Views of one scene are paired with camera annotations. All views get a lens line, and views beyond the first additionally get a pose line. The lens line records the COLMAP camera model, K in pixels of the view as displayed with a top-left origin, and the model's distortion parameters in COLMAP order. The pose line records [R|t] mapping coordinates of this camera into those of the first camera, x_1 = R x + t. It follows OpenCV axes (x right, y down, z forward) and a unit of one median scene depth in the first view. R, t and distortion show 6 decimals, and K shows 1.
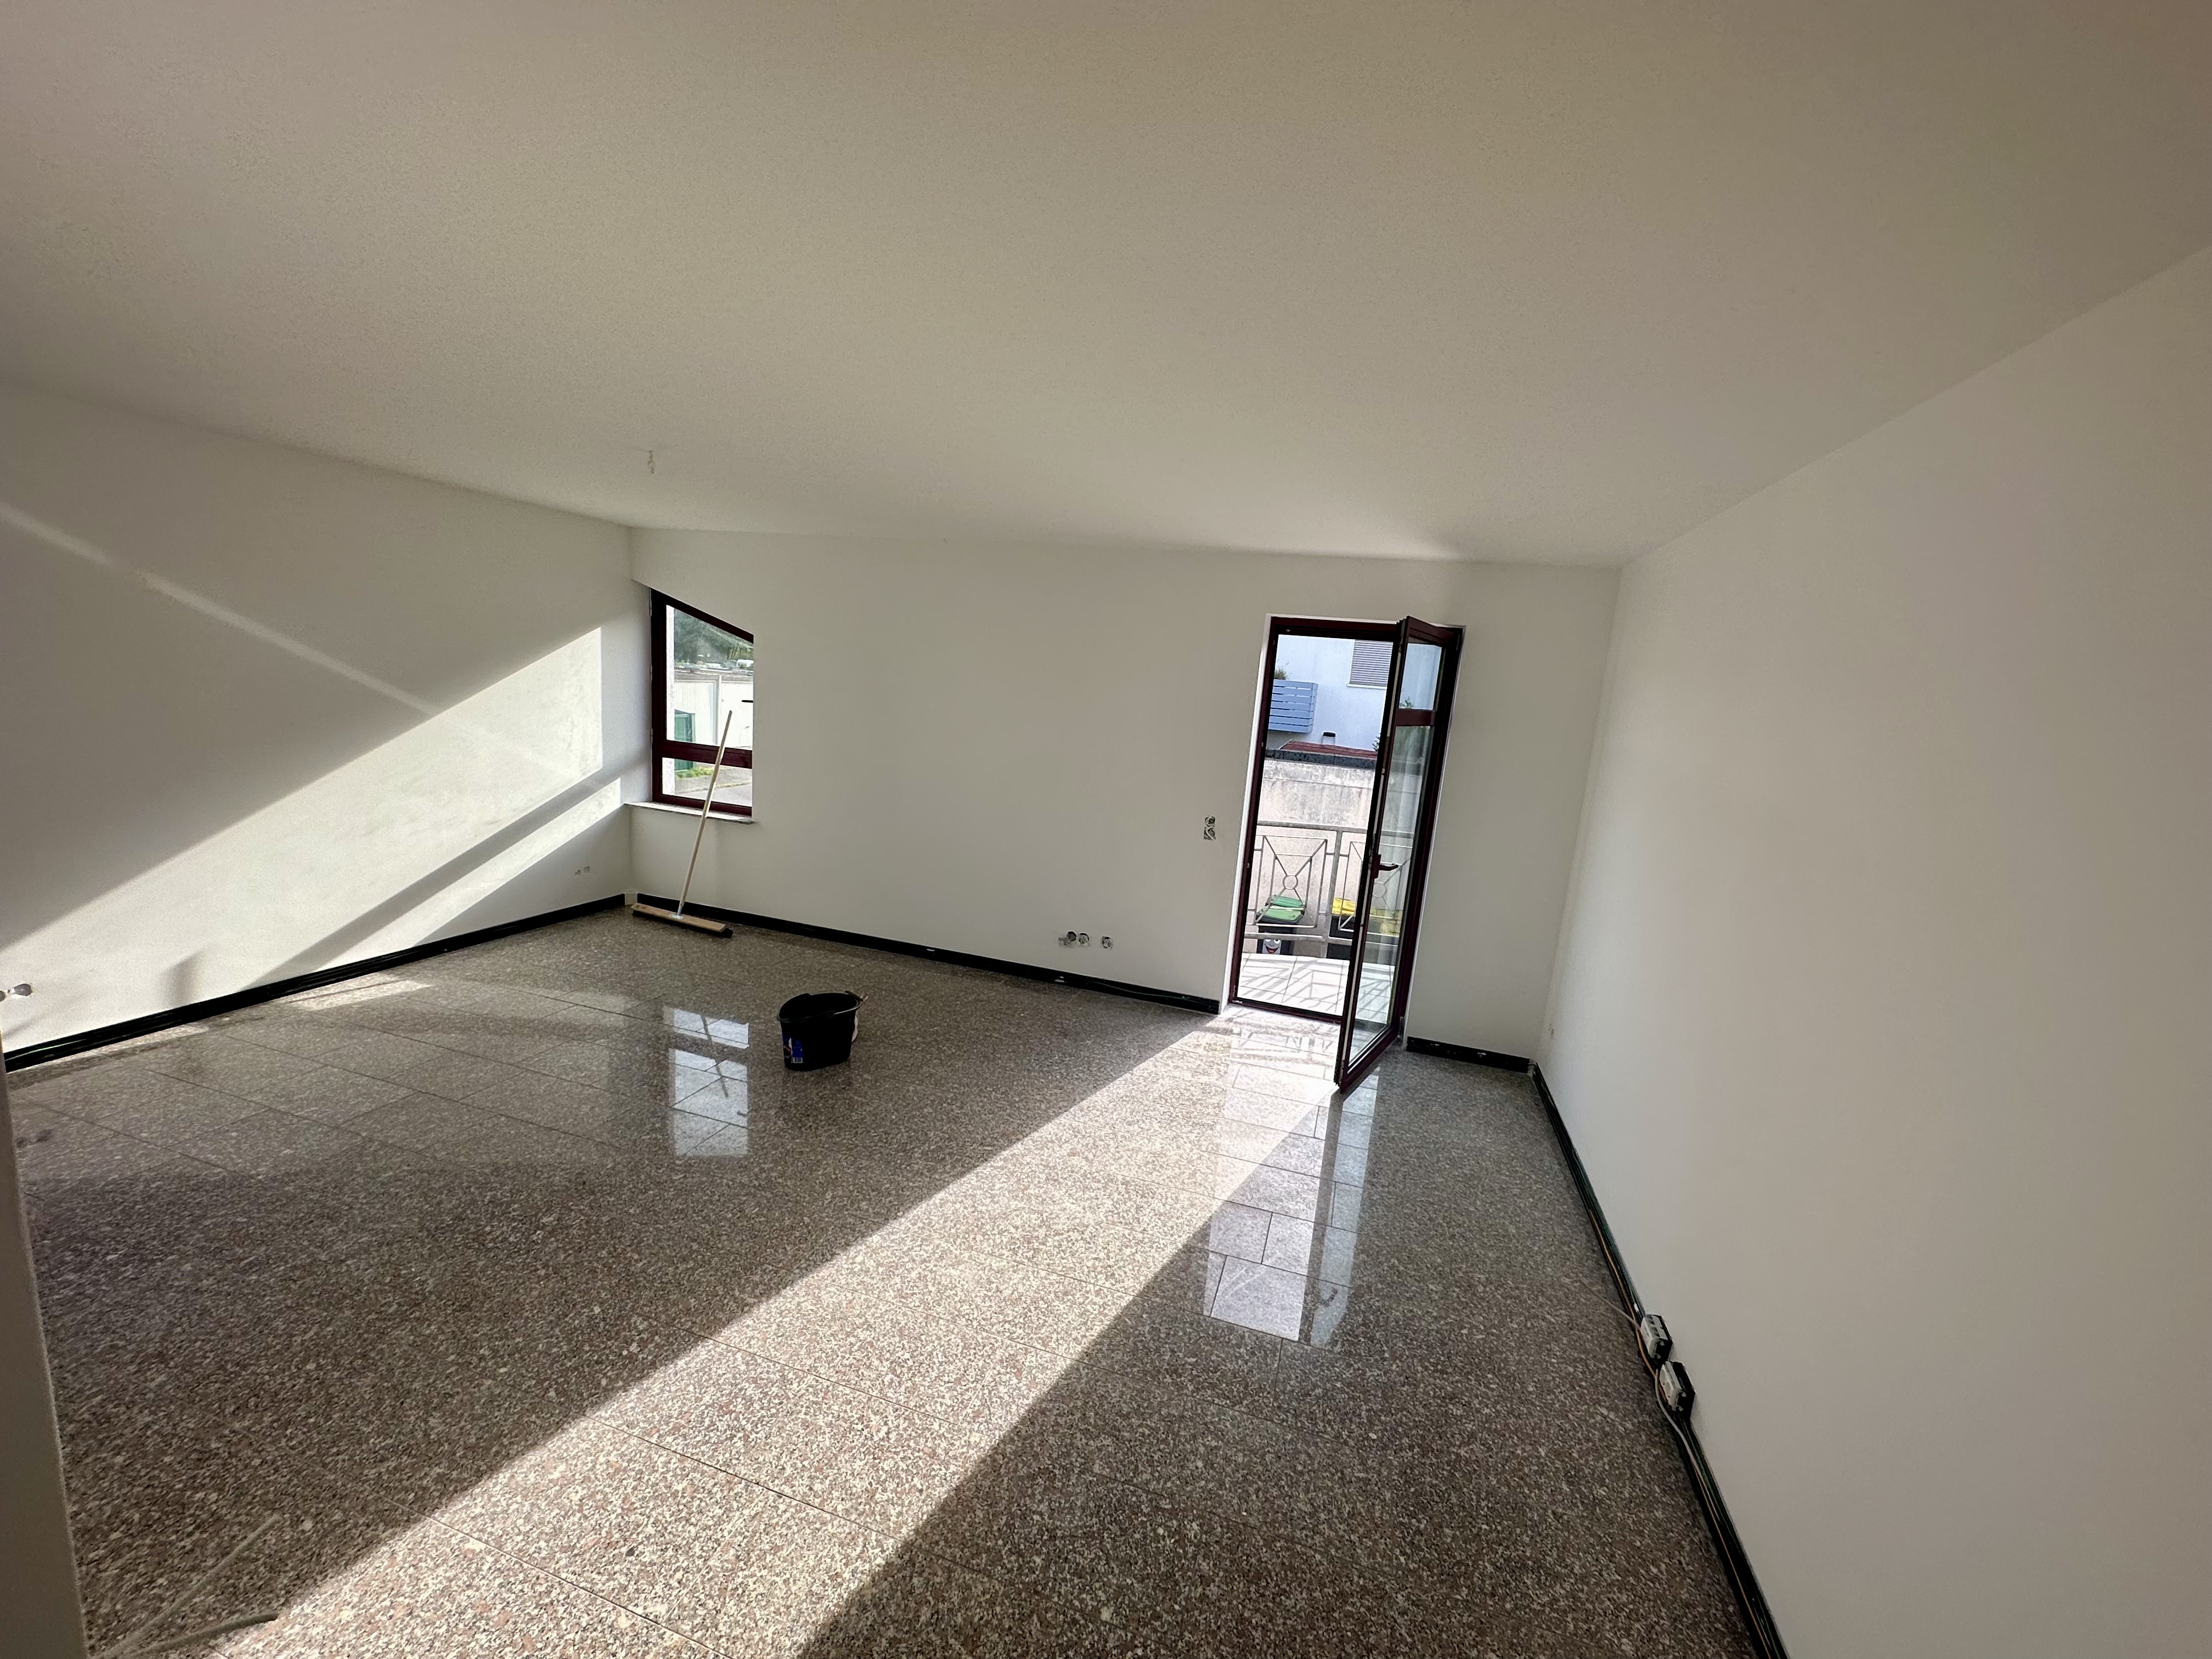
lens RADIAL K [[887.9, 0, 1106.0], [0, 887.9, 829.5], [0, 0, 1]] dist [0.000376, -0.000794]
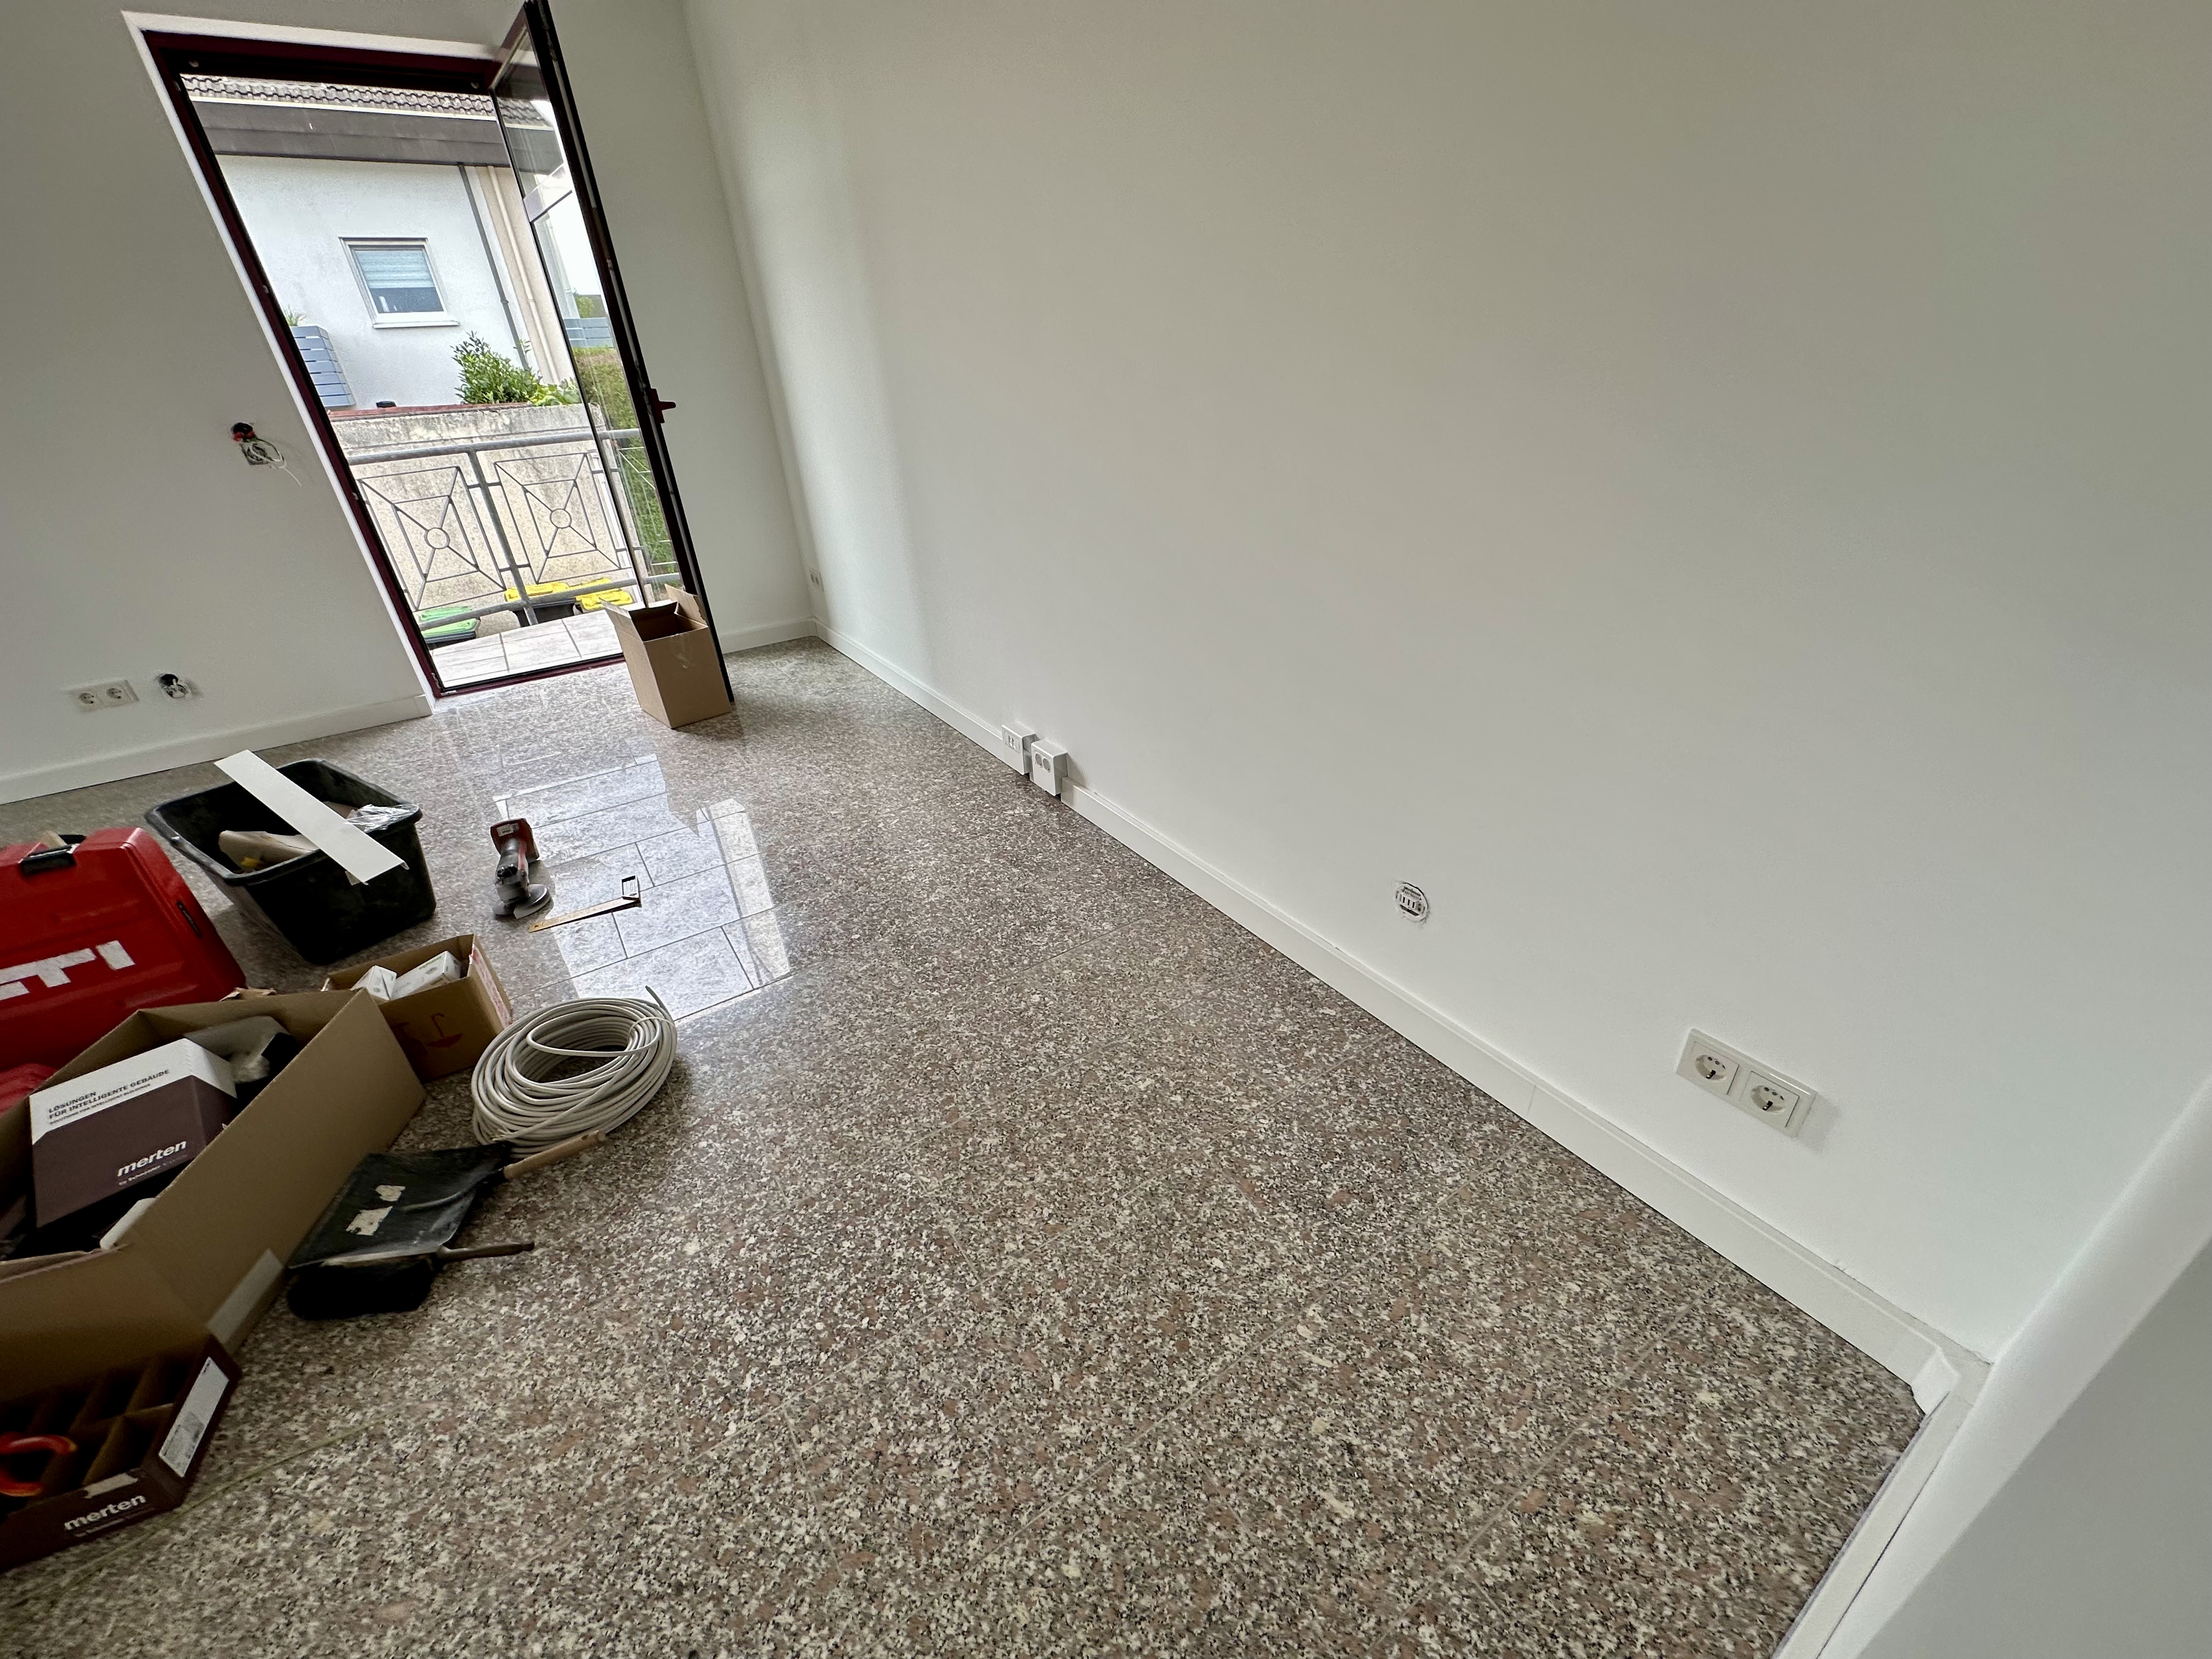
lens RADIAL K [[887.9, 0, 1106.0], [0, 887.9, 829.5], [0, 0, 1]] dist [0.000376, -0.000794]
pose [[0.619462, -0.475831, 0.624382, -0.067019], [0.237484, 0.871684, 0.428683, 0.234319], [-0.748244, -0.117272, 0.652977, 0.191453]]
